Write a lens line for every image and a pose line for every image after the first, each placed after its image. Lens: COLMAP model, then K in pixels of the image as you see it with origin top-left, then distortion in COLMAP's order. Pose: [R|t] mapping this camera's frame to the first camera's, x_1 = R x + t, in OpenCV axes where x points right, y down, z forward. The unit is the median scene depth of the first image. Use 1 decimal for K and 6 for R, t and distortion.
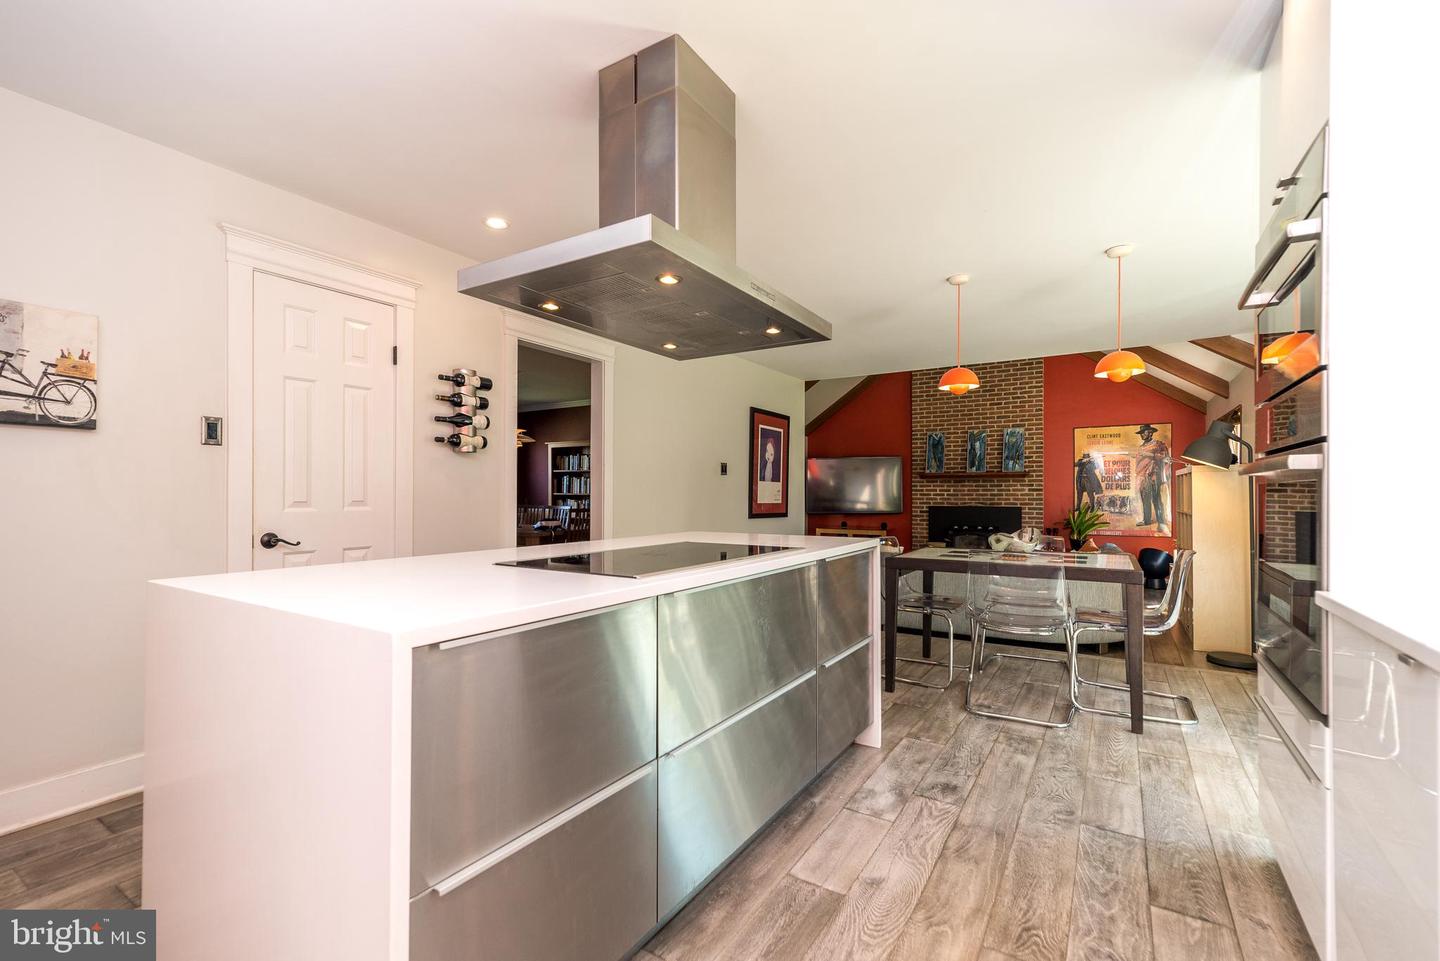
lens RADIAL K [[614.9, 0, 734.2], [0, 614.9, 492.8], [0, 0, 1]] dist [-0.000782, 0.000044]
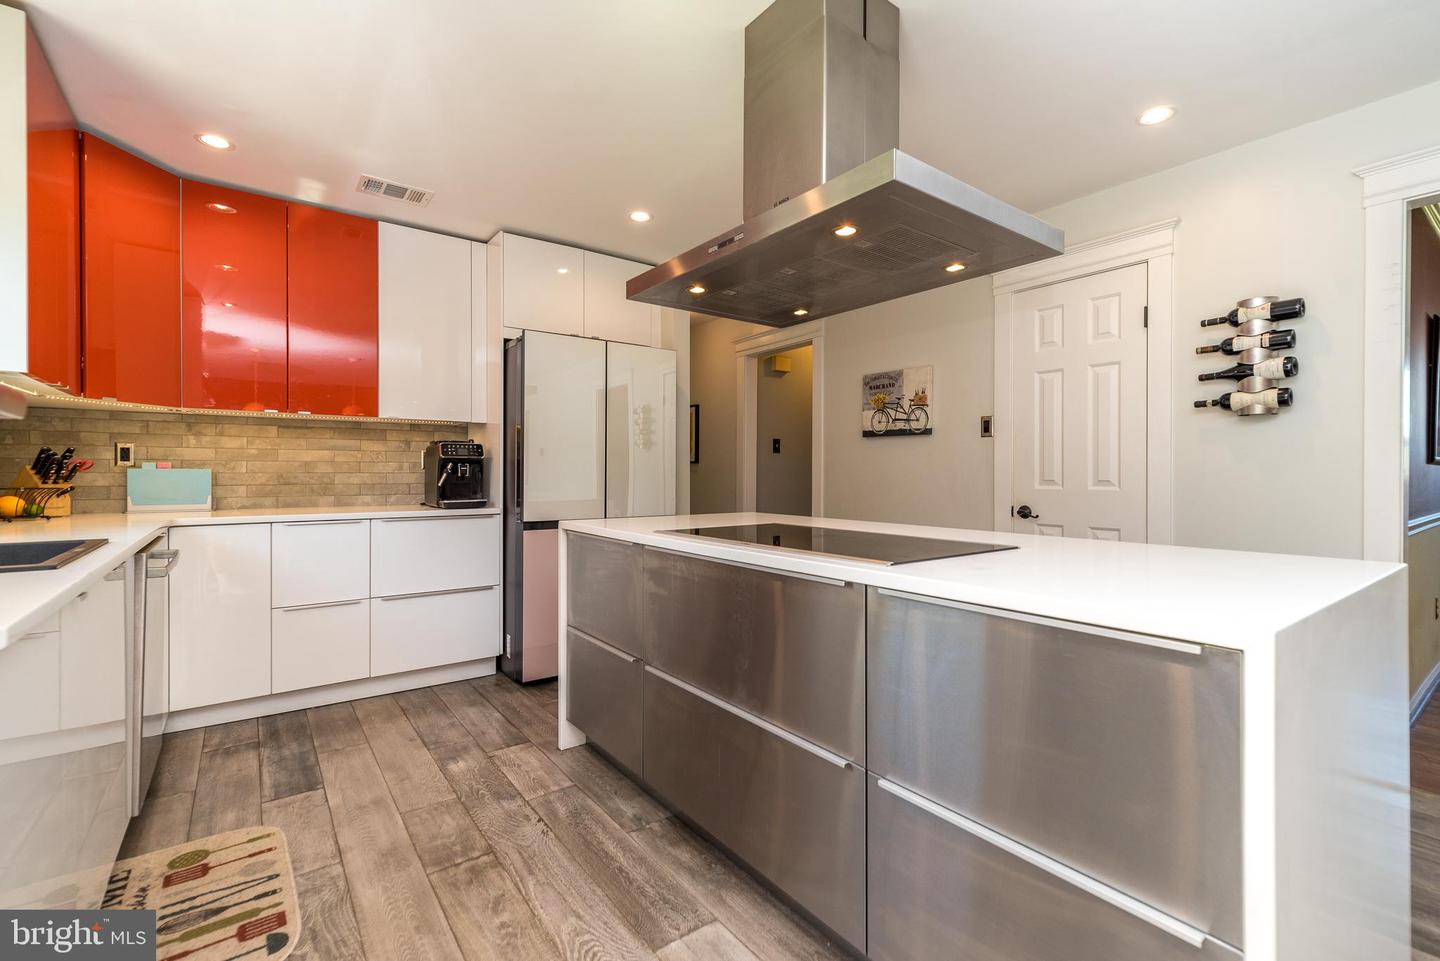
lens RADIAL K [[634.6, 0, 729.7], [0, 634.6, 471.9], [0, 0, 1]] dist [0.010173, 0.000066]
pose [[-0.360299, -0.000834, -0.932837, 0.166015], [0.000907, 0.999999, -0.001244, 0.000150], [0.932837, -0.001295, -0.360298, 0.245001]]
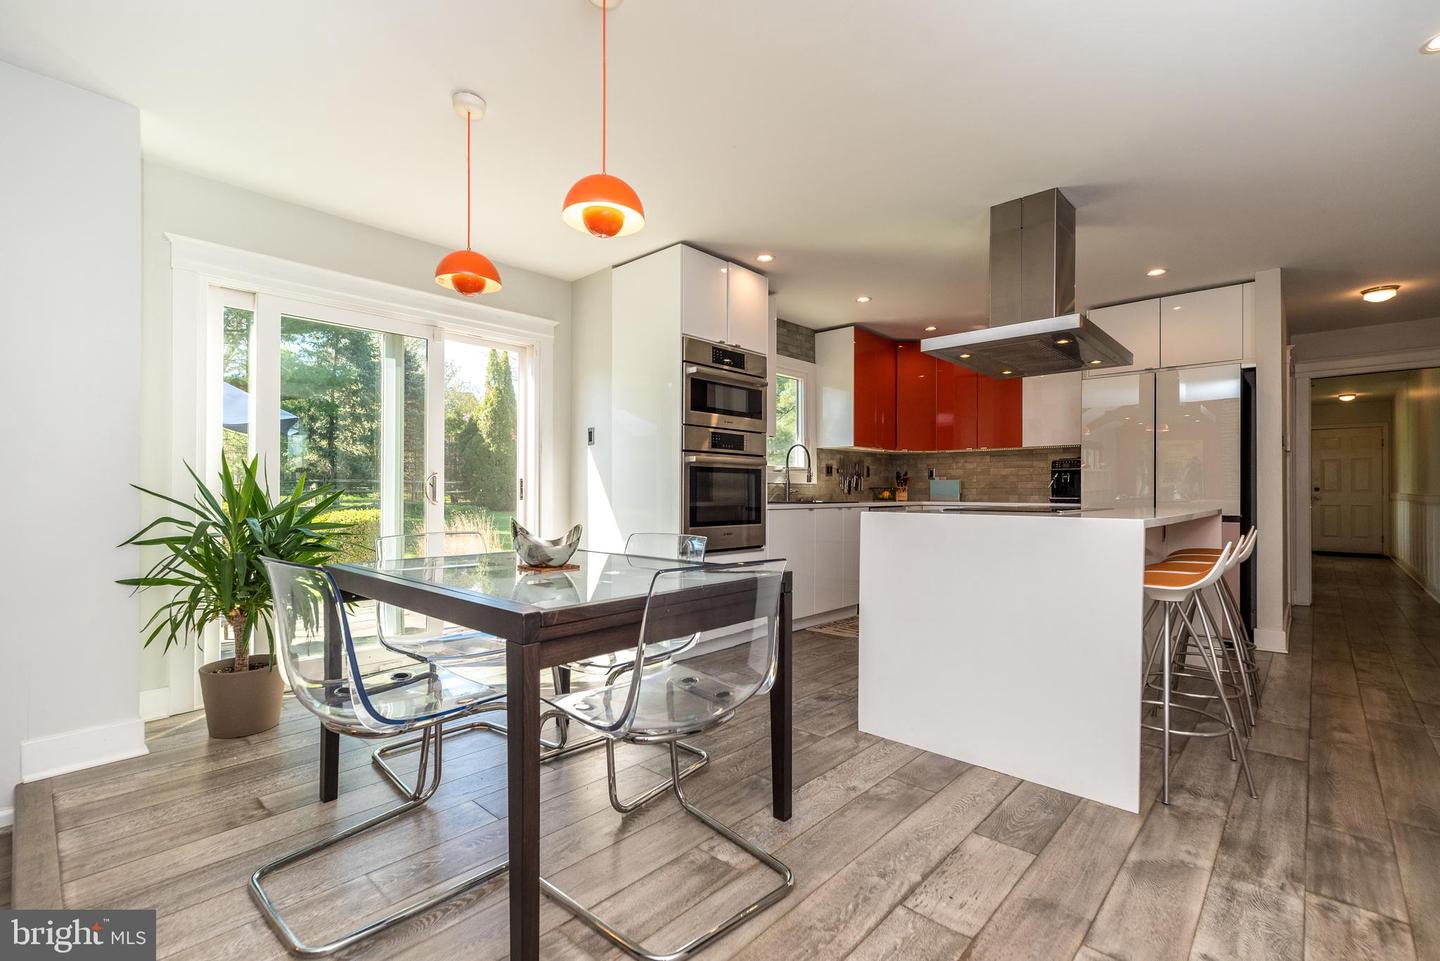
lens RADIAL K [[649.0, 0, 716.3], [0, 649.0, 493.1], [0, 0, 1]] dist [0.002591, 0.000246]
pose [[-0.981413, -0.002263, 0.191897, 0.063468], [-0.002471, 0.999997, -0.000848, 0.013547], [-0.191894, -0.001306, -0.981415, 0.596111]]
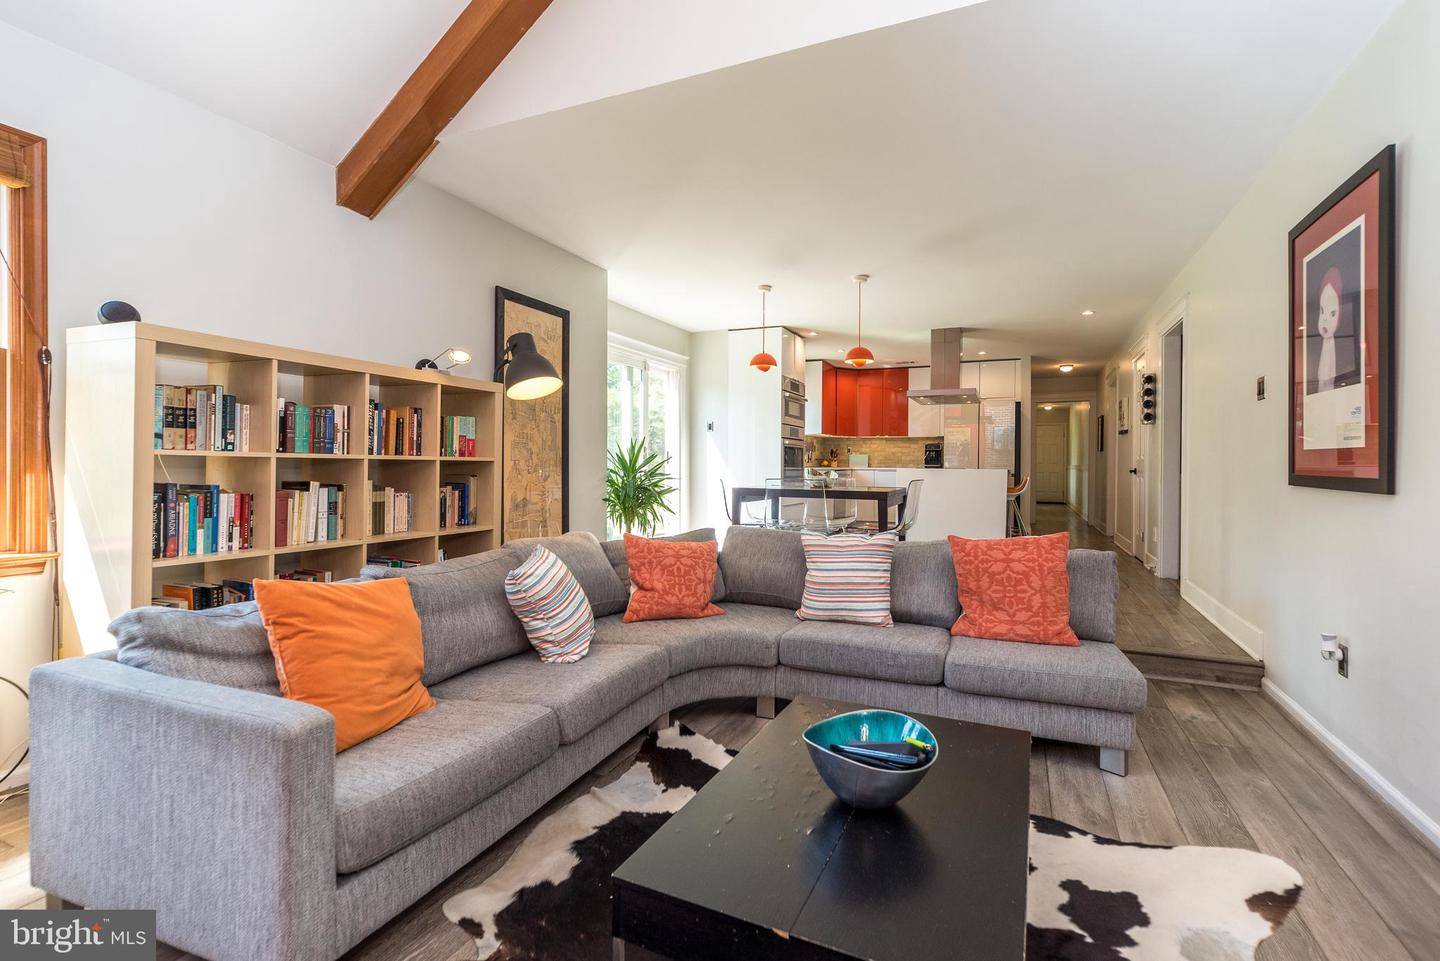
lens RADIAL K [[640.4, 0, 719.9], [0, 640.4, 472.5], [0, 0, 1]] dist [0.003838, 0.000371]
pose [[-0.992268, -0.007569, -0.123881, 0.333495], [-0.008590, 0.999933, 0.007708, 0.022760], [0.123815, 0.008713, -0.992267, 0.951239]]
